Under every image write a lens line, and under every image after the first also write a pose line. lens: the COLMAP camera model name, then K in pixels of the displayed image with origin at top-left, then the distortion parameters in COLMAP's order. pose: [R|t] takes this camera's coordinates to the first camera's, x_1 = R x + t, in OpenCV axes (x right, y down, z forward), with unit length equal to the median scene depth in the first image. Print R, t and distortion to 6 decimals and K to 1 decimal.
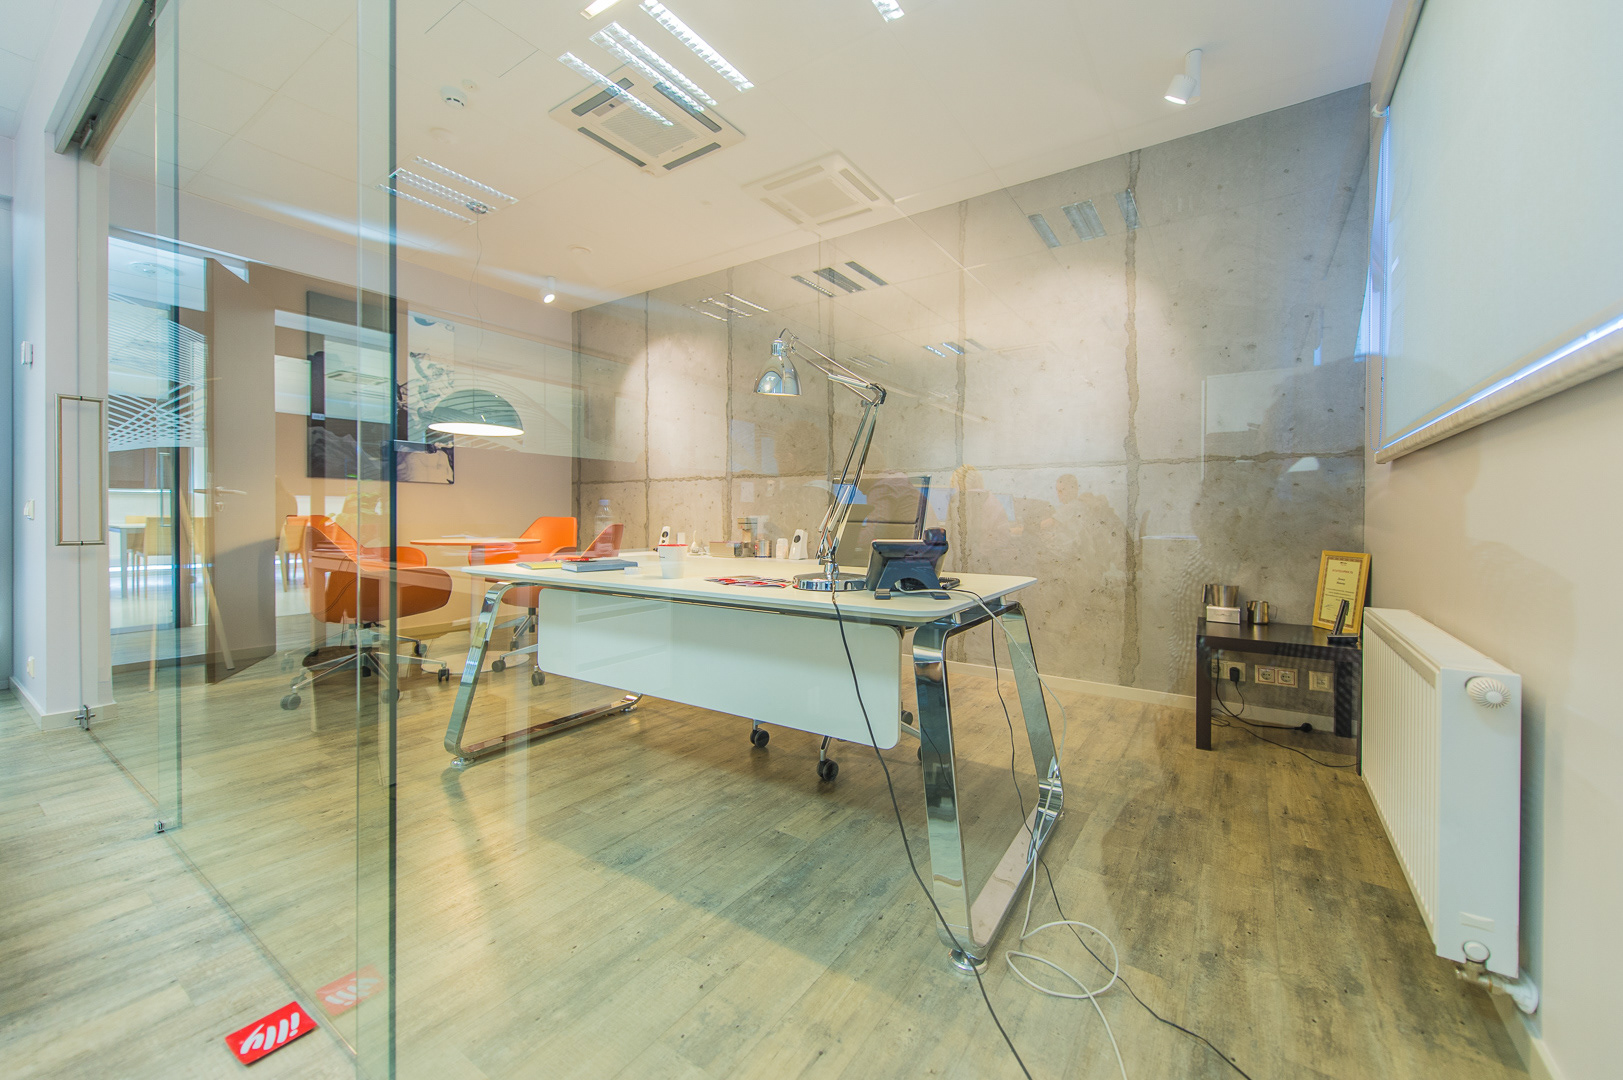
lens RADIAL K [[647.8, 0, 815.0], [0, 647.8, 519.8], [0, 0, 1]] dist [0.018358, 0.000048]
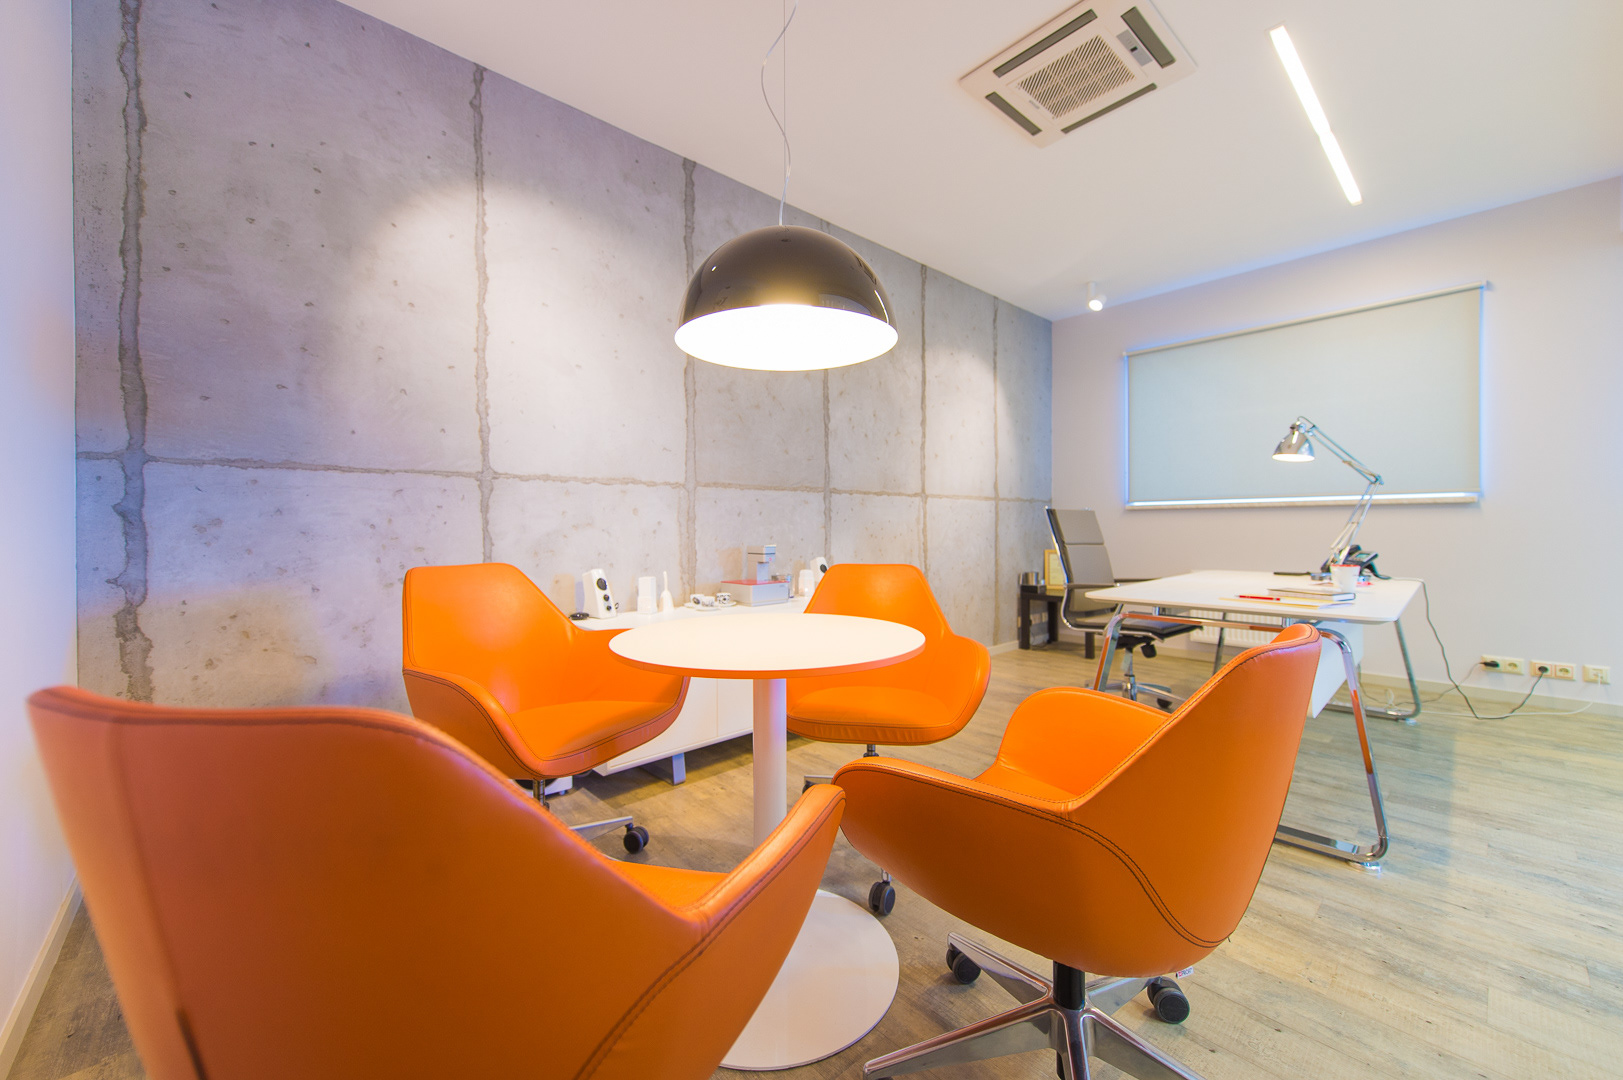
lens RADIAL K [[647.8, 0, 815.0], [0, 647.8, 519.8], [0, 0, 1]] dist [0.018358, 0.000048]
pose [[0.204325, 0.003062, 0.978898, -0.943378], [0.016165, 0.999848, -0.006502, -0.031153], [-0.978770, 0.017152, 0.204244, 0.957430]]
